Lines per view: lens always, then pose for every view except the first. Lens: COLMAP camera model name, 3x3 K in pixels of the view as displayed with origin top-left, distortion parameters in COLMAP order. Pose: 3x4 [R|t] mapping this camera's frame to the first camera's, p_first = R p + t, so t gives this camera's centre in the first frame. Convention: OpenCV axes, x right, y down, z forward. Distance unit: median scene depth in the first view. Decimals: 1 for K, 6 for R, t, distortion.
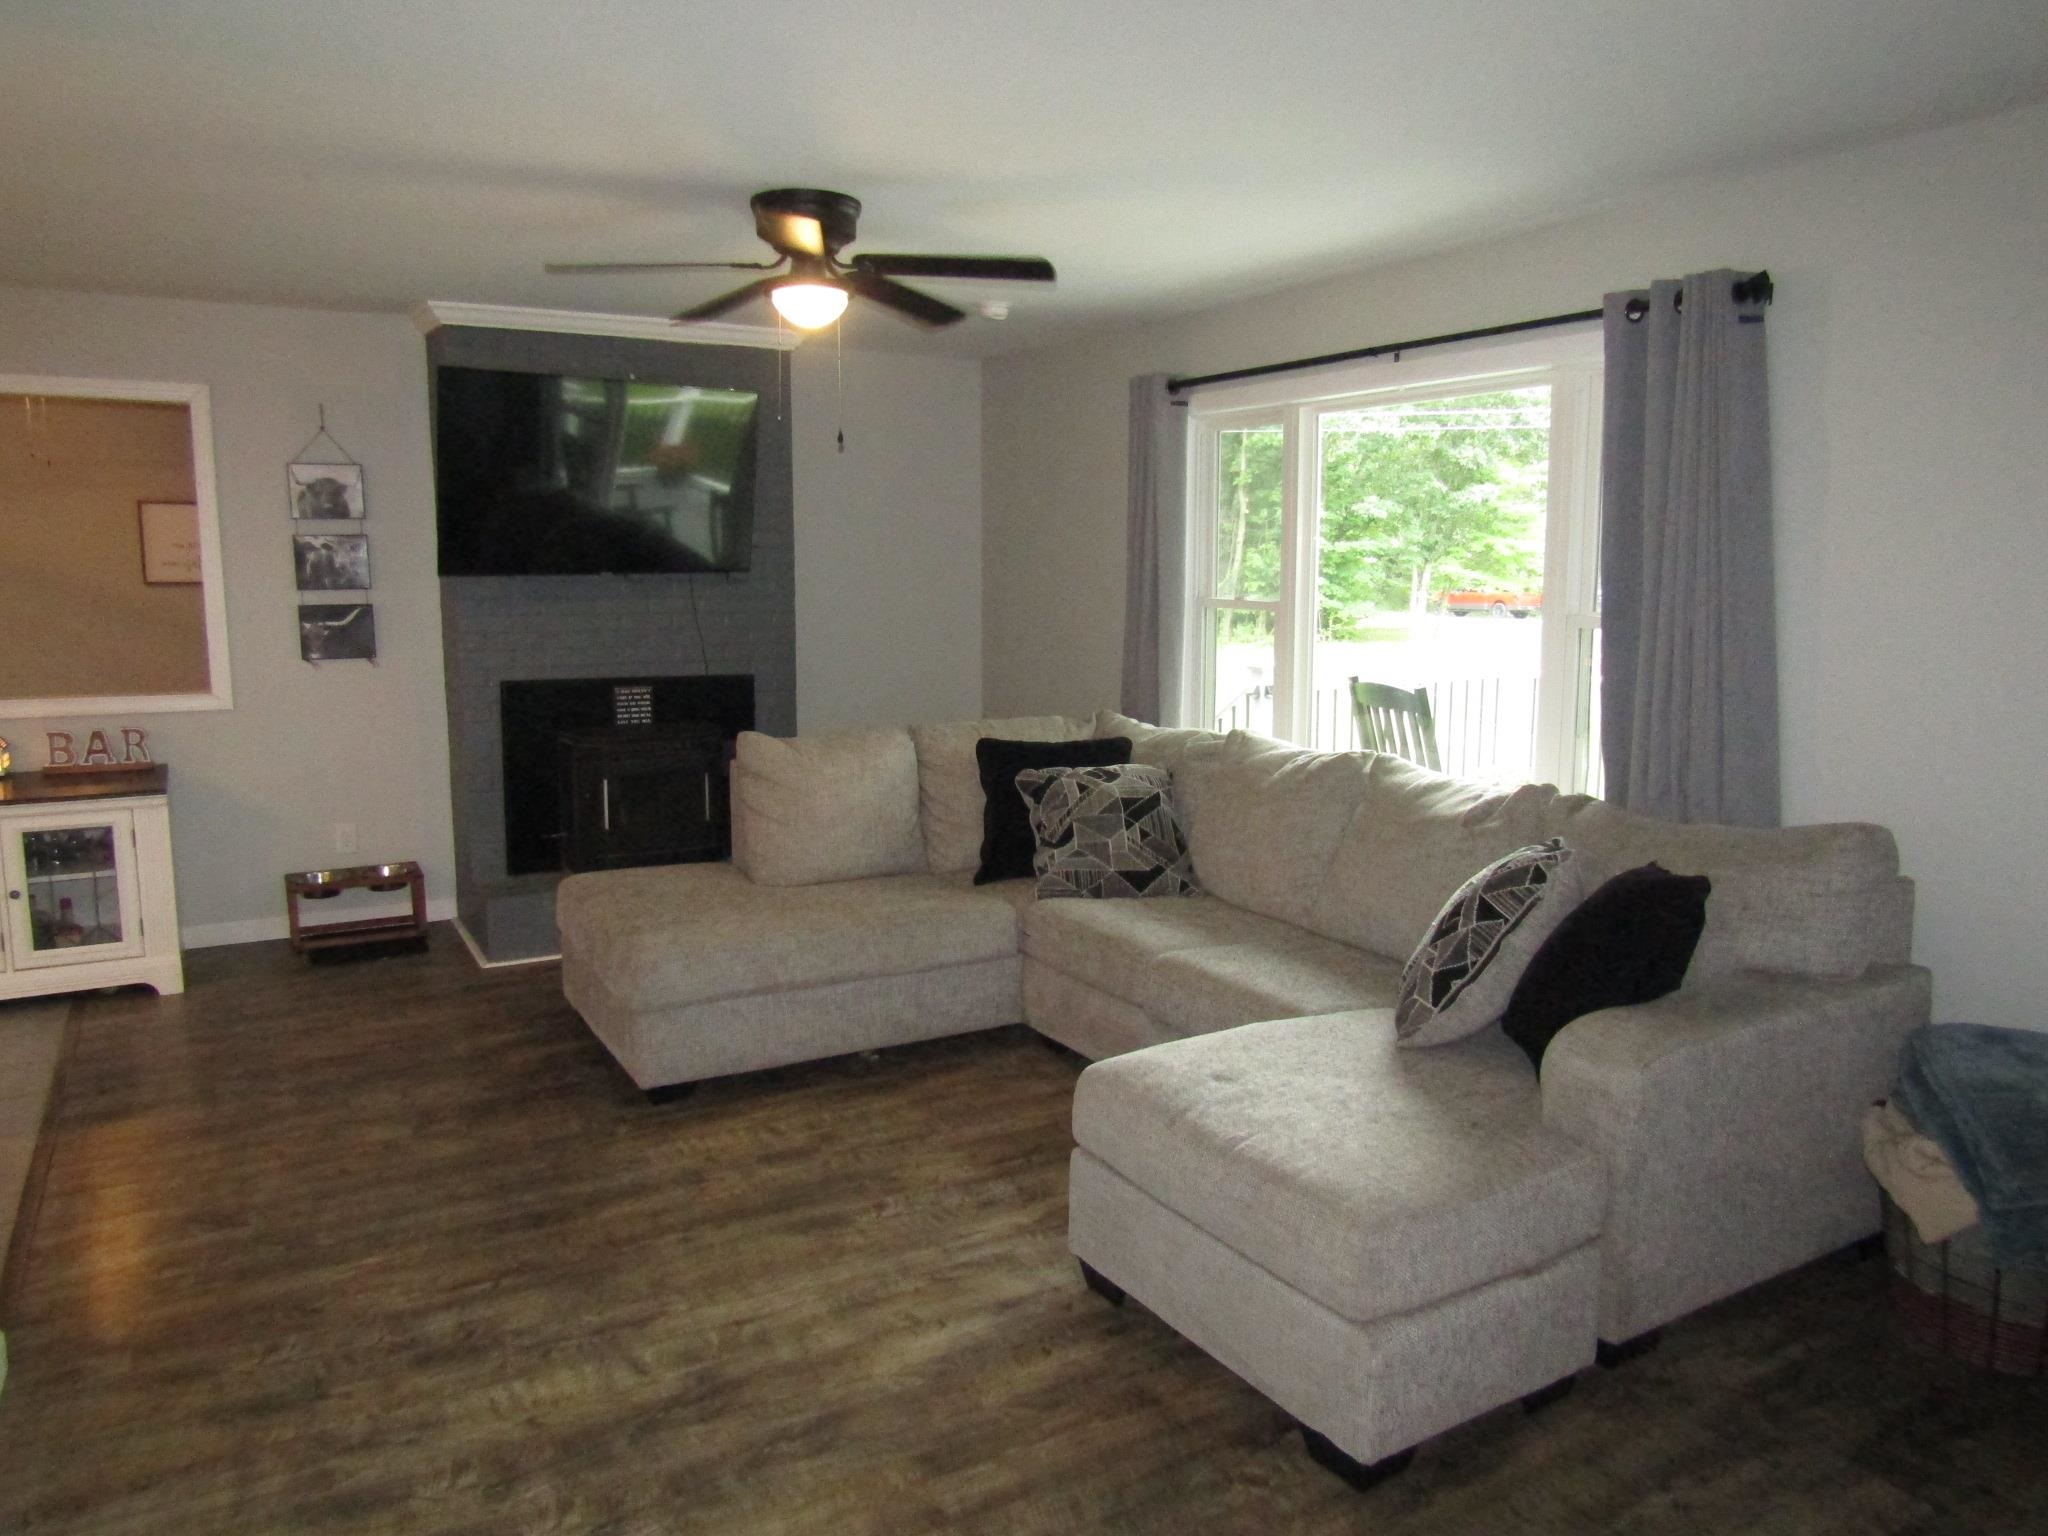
lens RADIAL K [[1414.2, 0, 1024.0], [0, 1414.2, 768.0], [0, 0, 1]] dist [-0.004118, -0.003495]
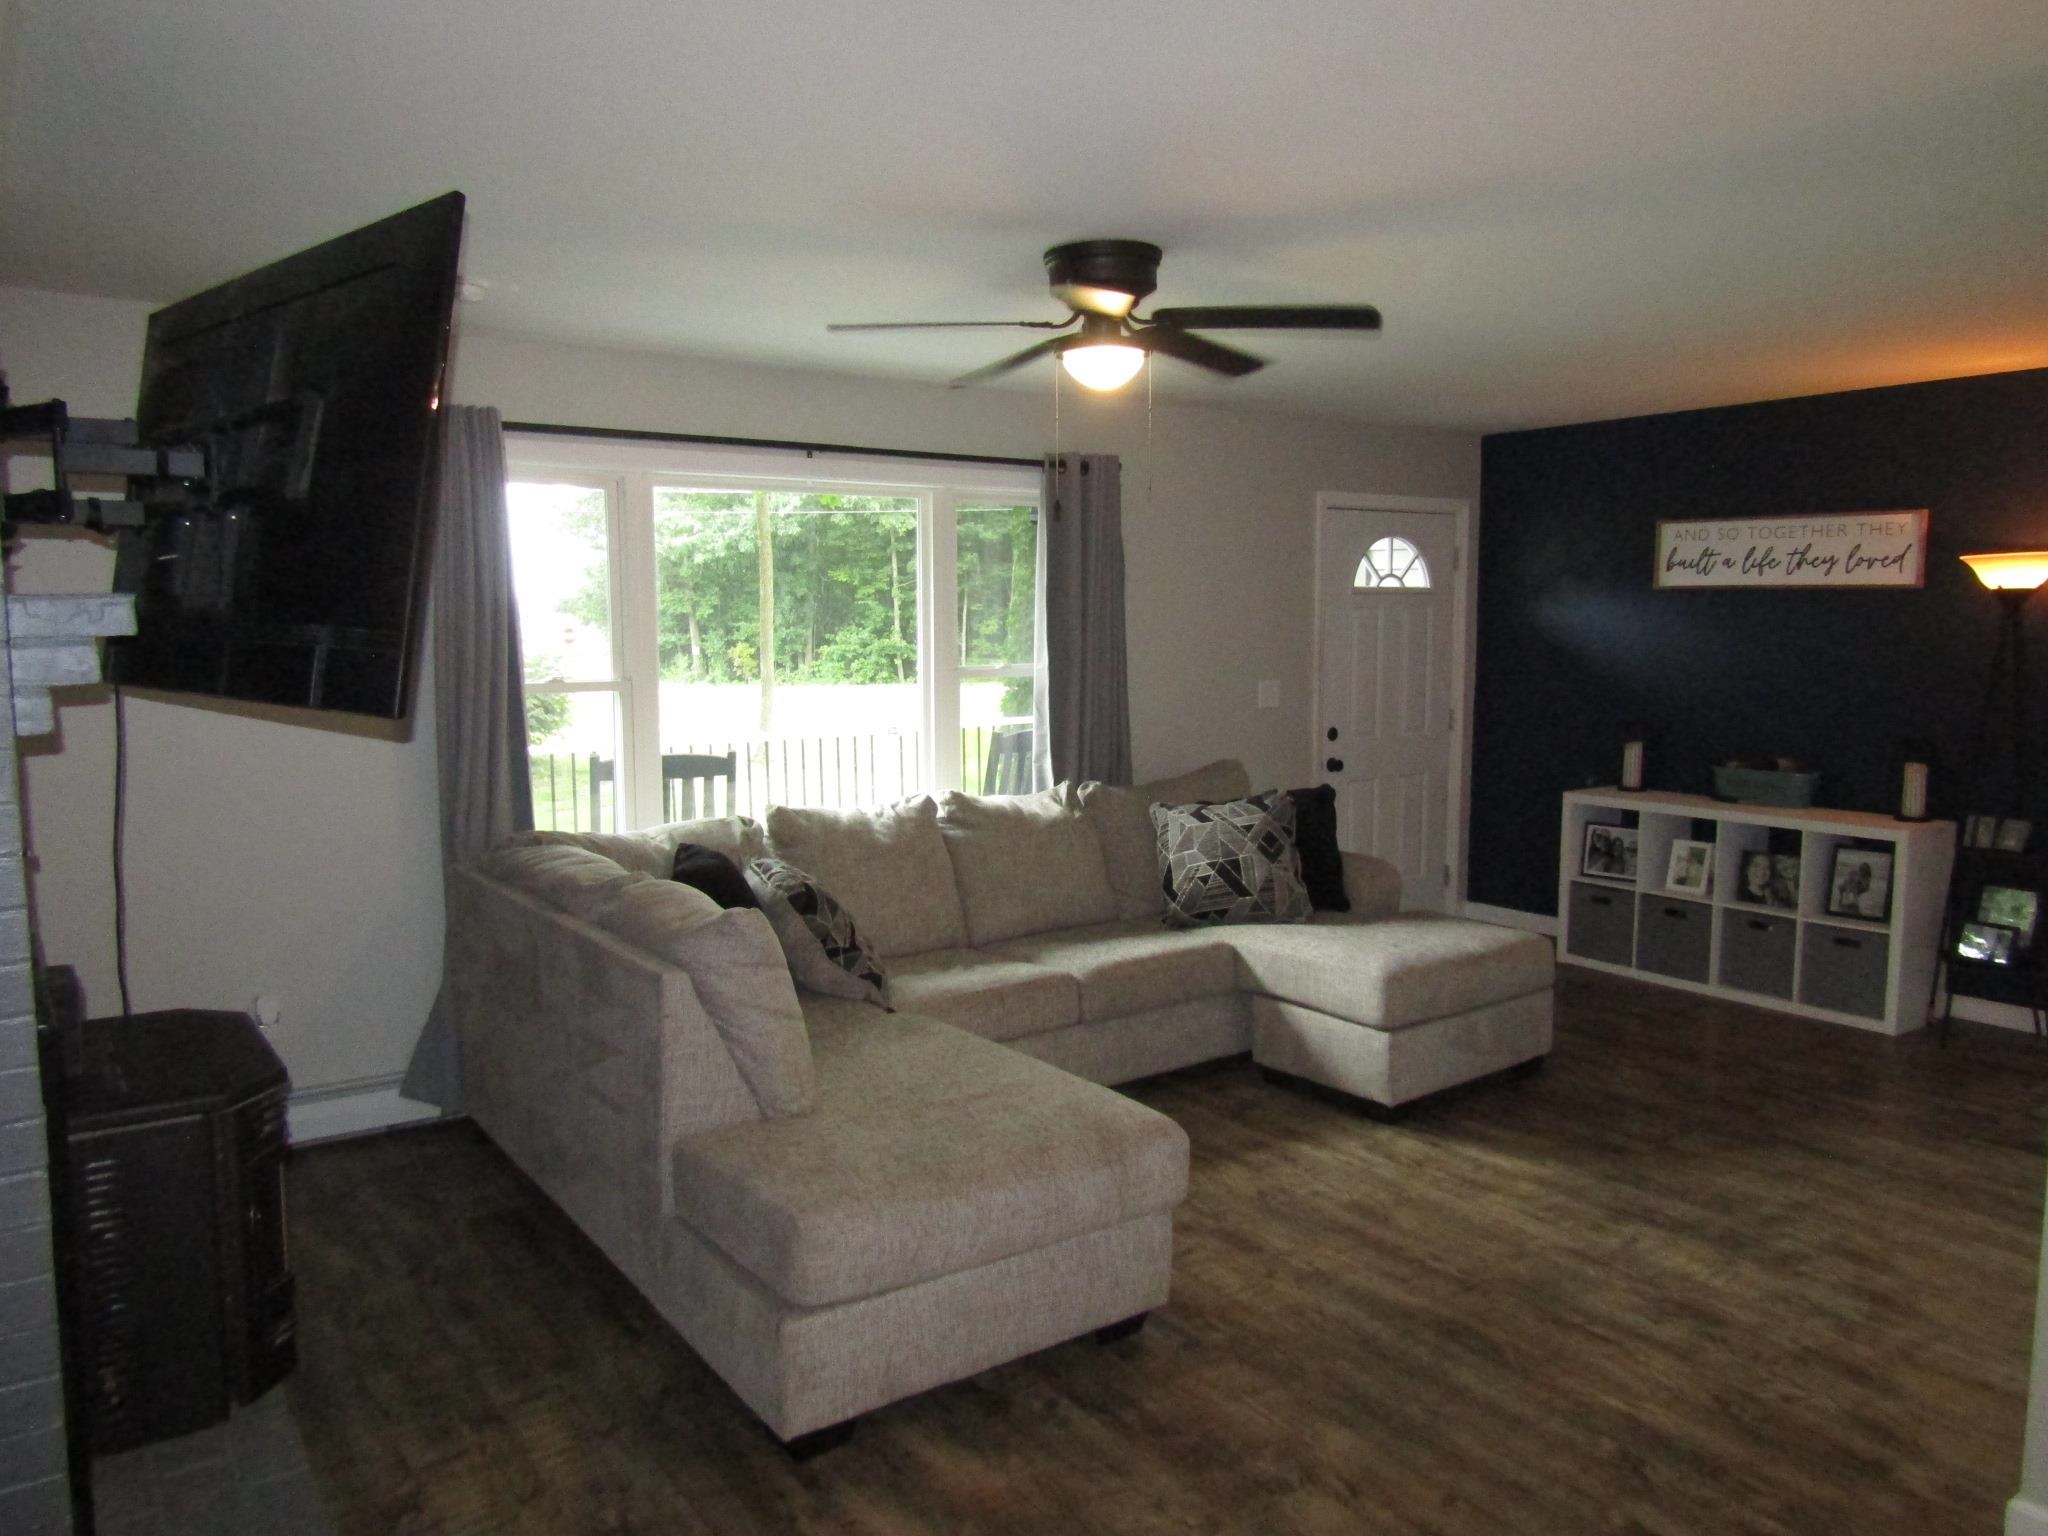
lens RADIAL K [[1446.3, 0, 1009.4], [0, 1446.3, 762.2], [0, 0, 1]] dist [-0.002797, -0.002030]
pose [[-0.091558, -0.102750, 0.990485, -1.337346], [0.156476, 0.980821, 0.116212, -0.232356], [-0.983429, 0.165627, -0.073724, 1.413053]]
